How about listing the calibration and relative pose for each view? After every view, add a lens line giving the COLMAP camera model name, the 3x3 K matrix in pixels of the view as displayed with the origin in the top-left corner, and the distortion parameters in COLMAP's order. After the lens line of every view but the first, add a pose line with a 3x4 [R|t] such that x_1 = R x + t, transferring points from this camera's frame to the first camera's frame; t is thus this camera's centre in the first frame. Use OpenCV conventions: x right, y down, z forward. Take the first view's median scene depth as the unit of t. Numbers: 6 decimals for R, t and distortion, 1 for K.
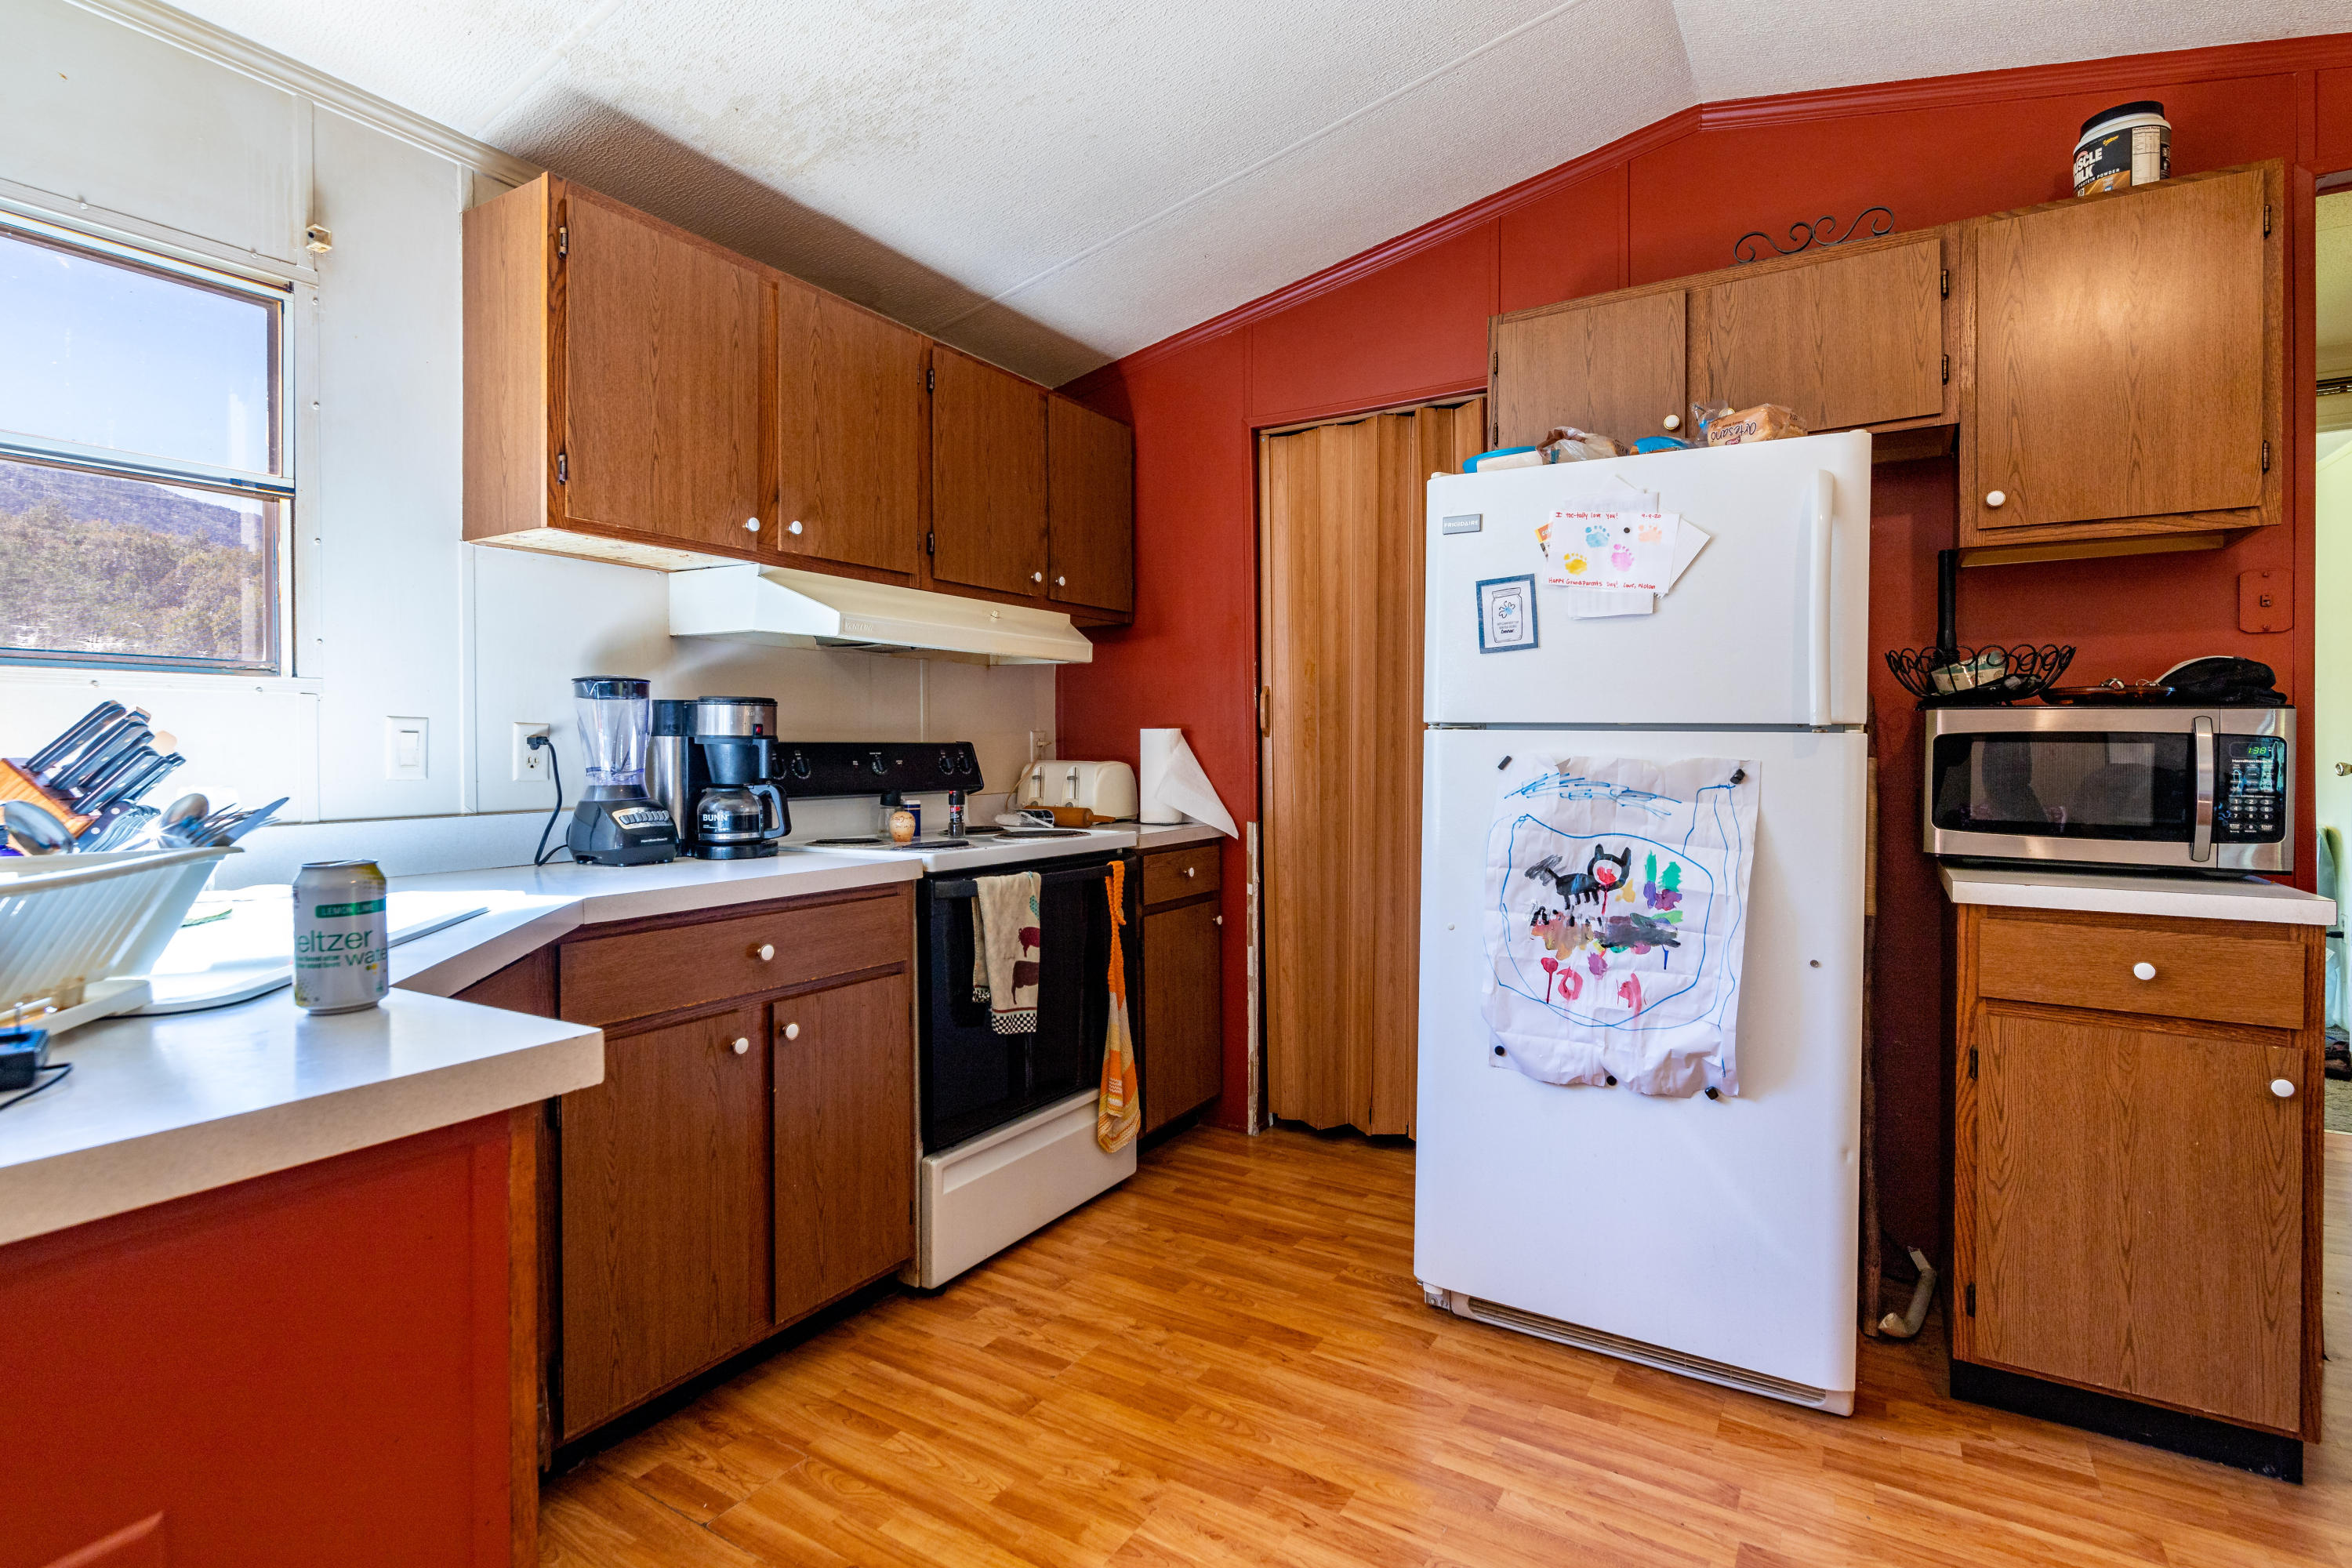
lens RADIAL K [[1138.5, 0, 1217.3], [0, 1138.5, 752.1], [0, 0, 1]] dist [0.000292, 0.000182]
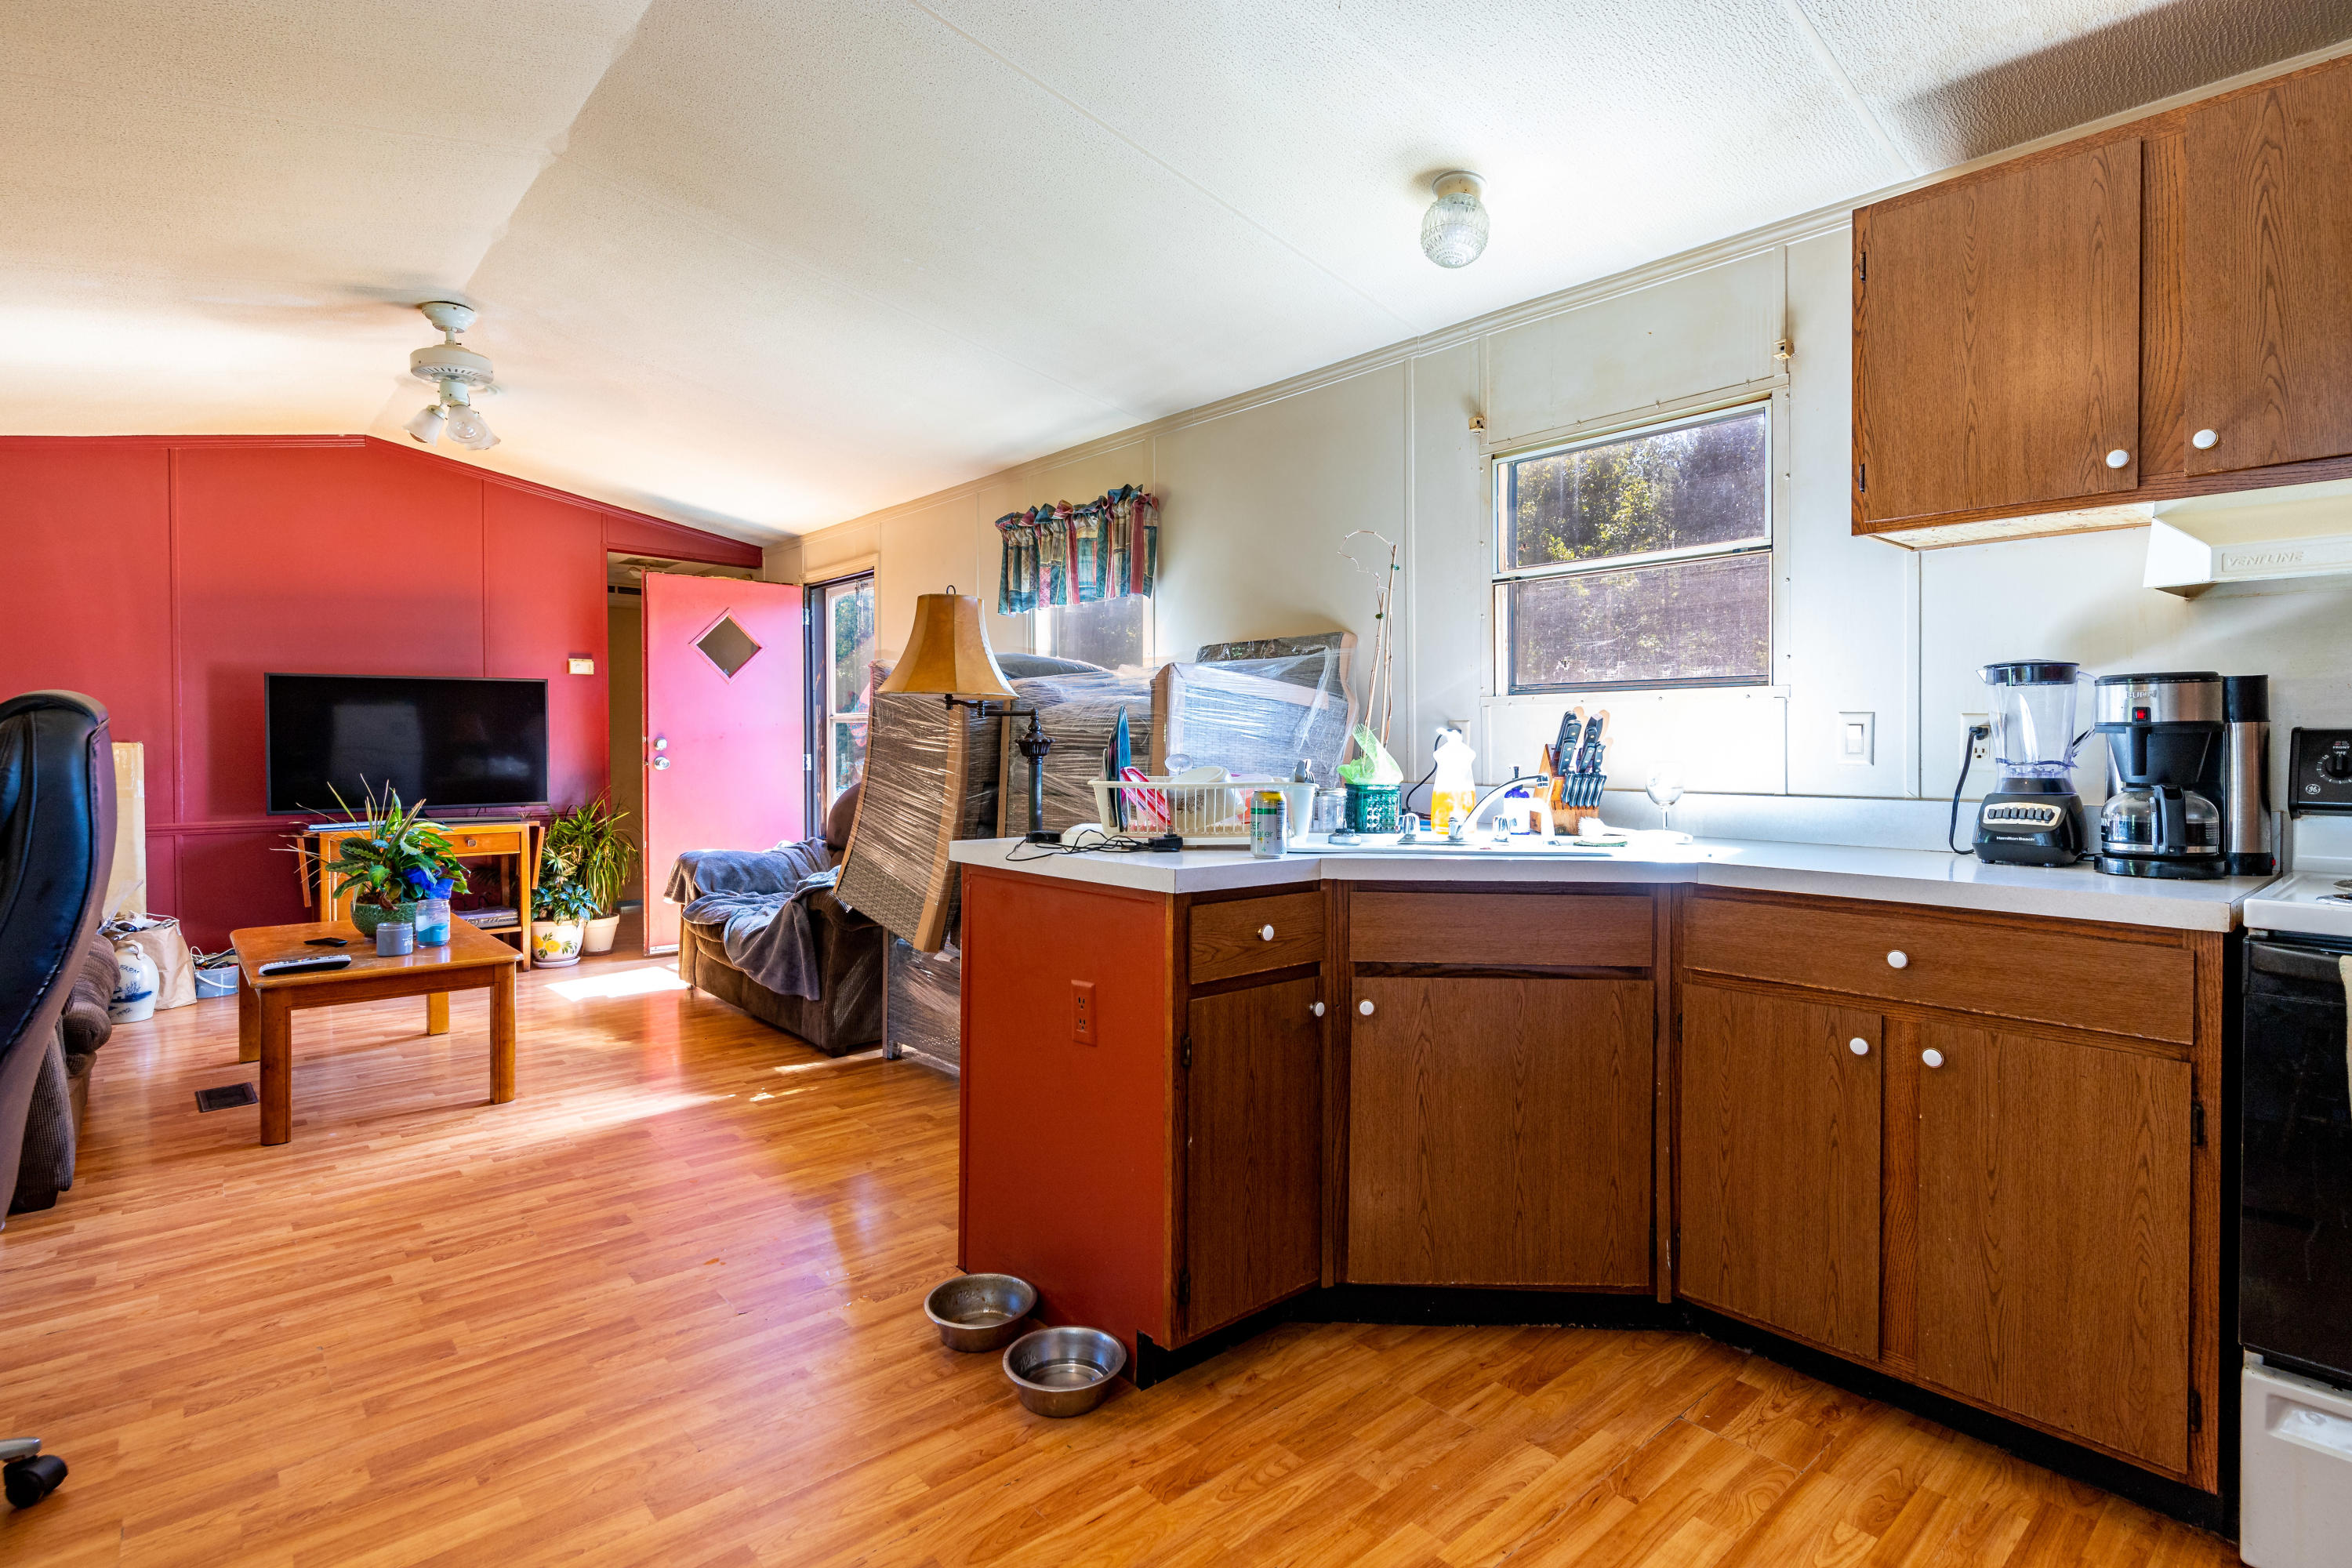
lens RADIAL K [[1138.5, 0, 1182.8], [0, 1138.5, 758.4], [0, 0, 1]] dist [0.000292, 0.000182]
pose [[-0.305402, 0.013172, -0.952132, 0.675112], [-0.004616, 0.999872, 0.015313, 0.002046], [0.952212, 0.009071, -0.305302, 0.750286]]
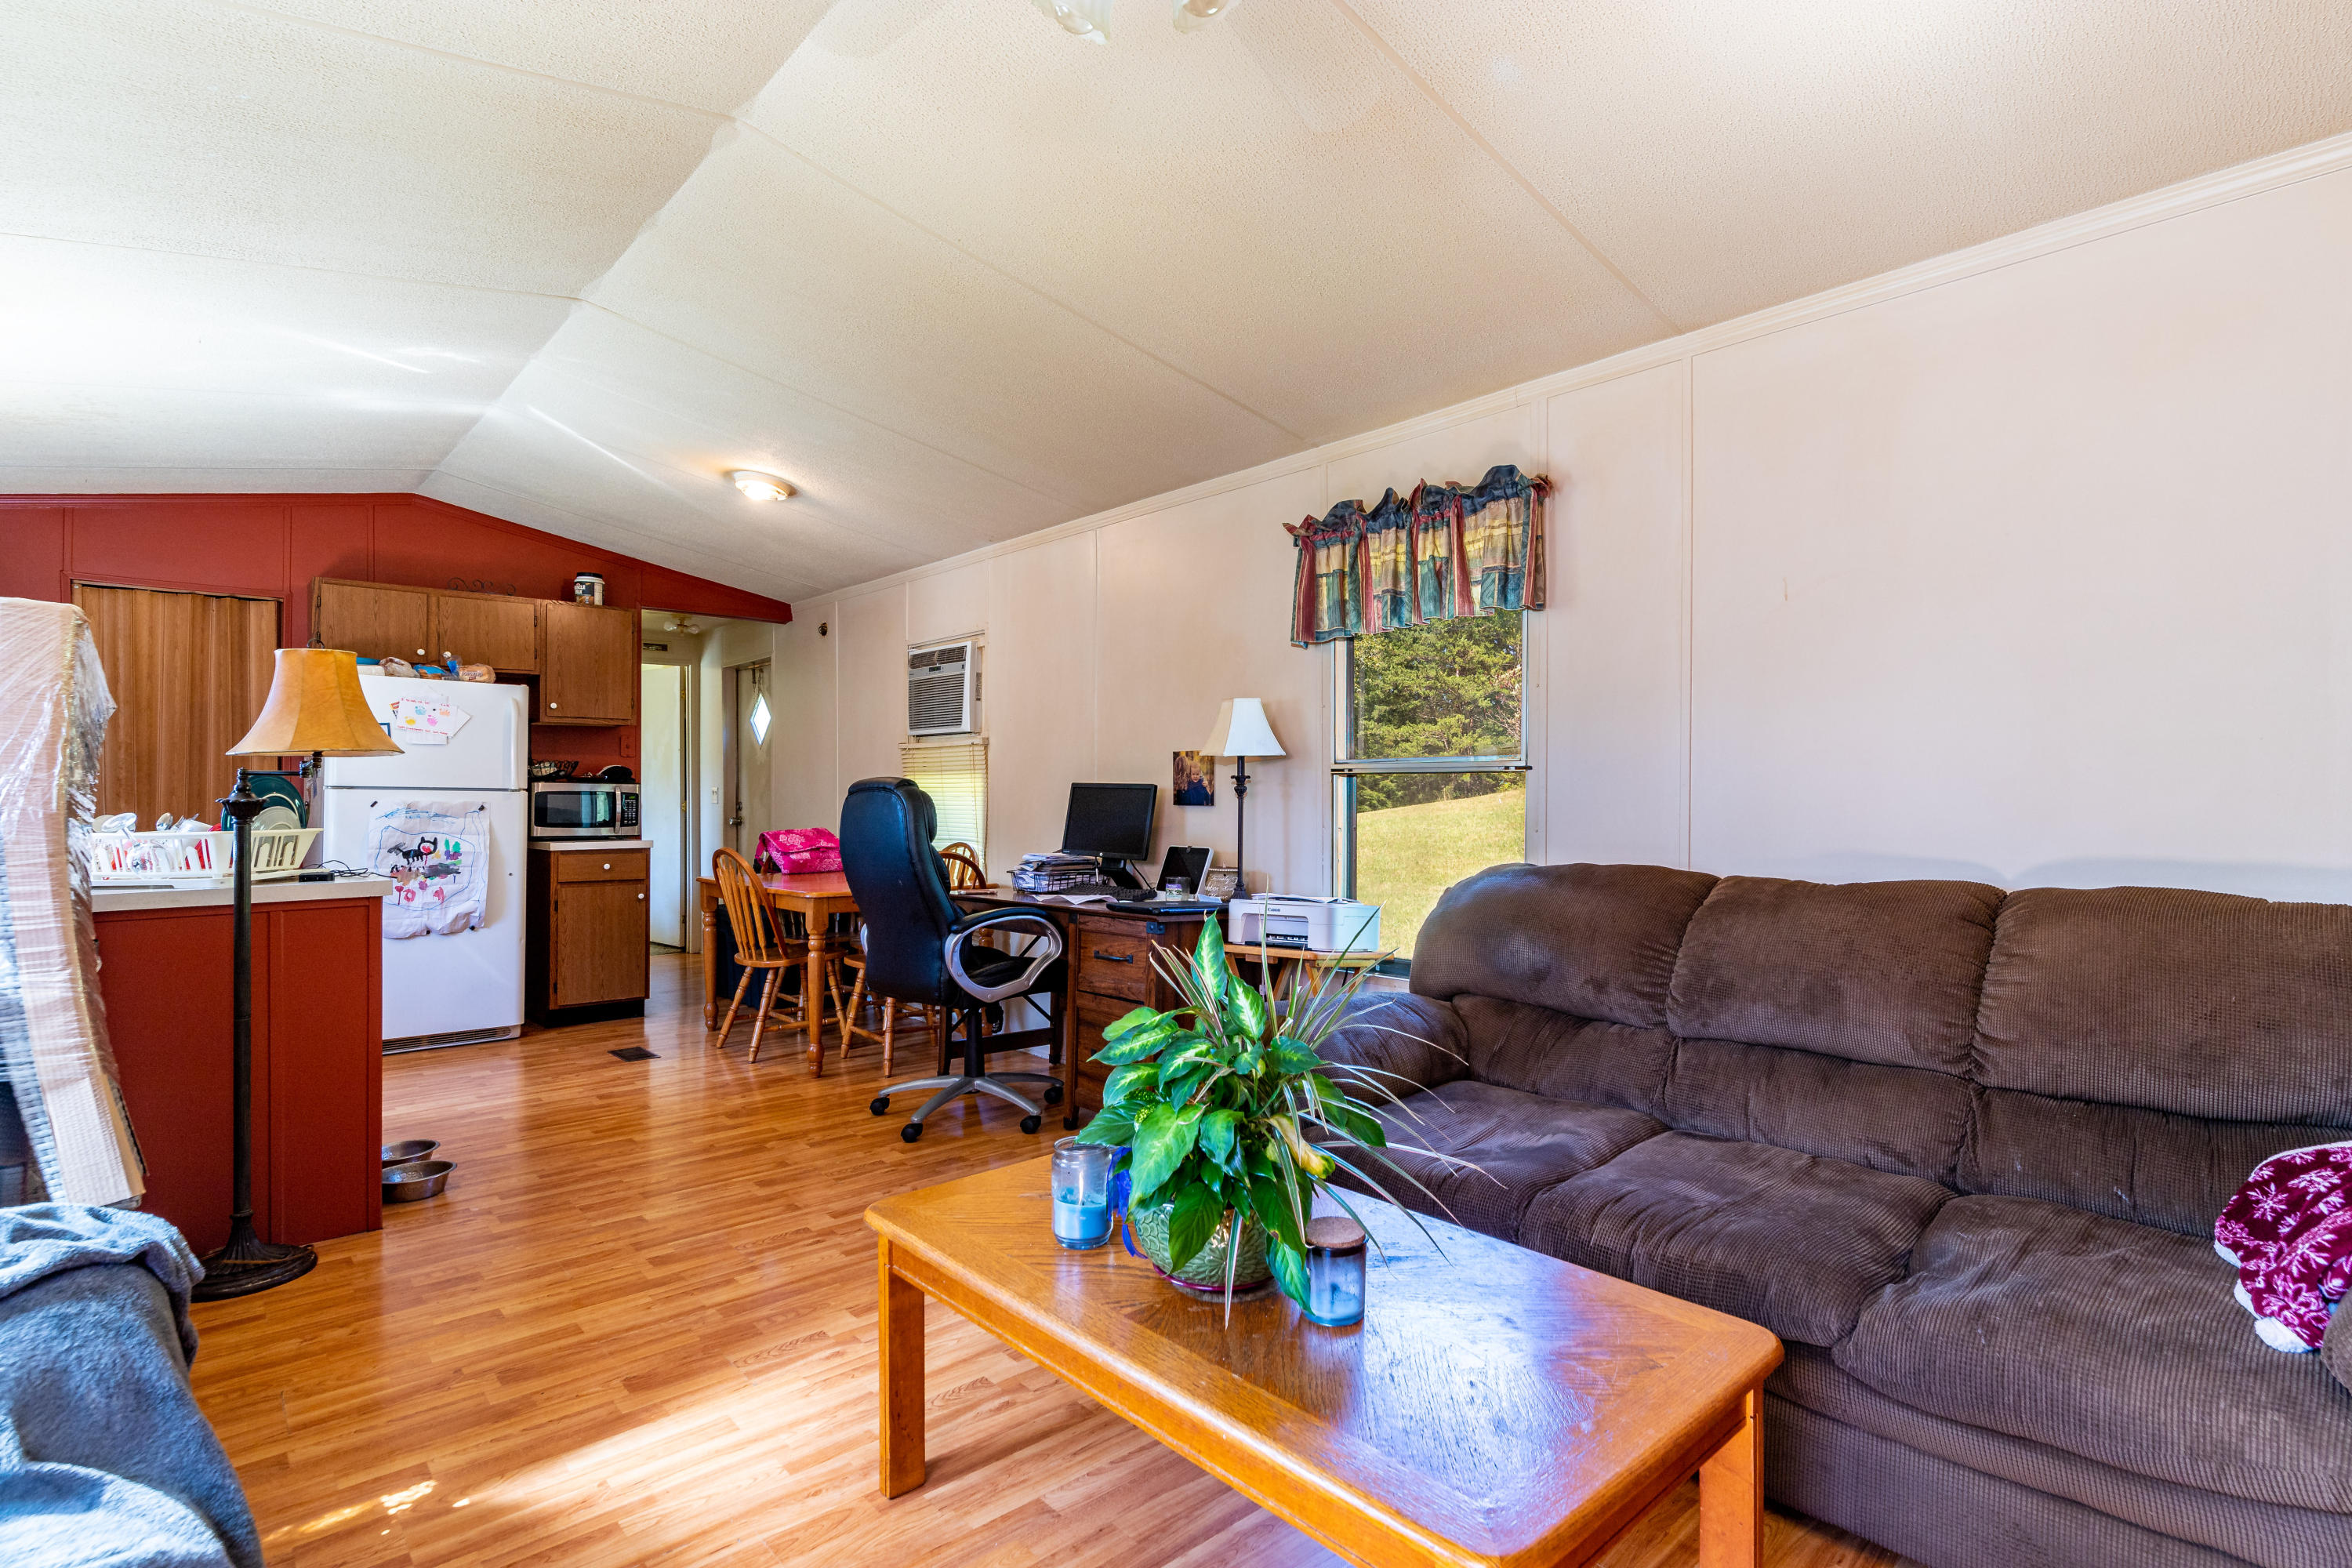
lens RADIAL K [[1138.5, 0, 1177.0], [0, 1138.5, 783.1], [0, 0, 1]] dist [0.000292, 0.000182]
pose [[0.305906, 0.008450, 0.952024, -1.530849], [0.005529, 0.999928, -0.010652, 0.000547], [-0.952046, 0.008523, 0.305838, -1.321773]]
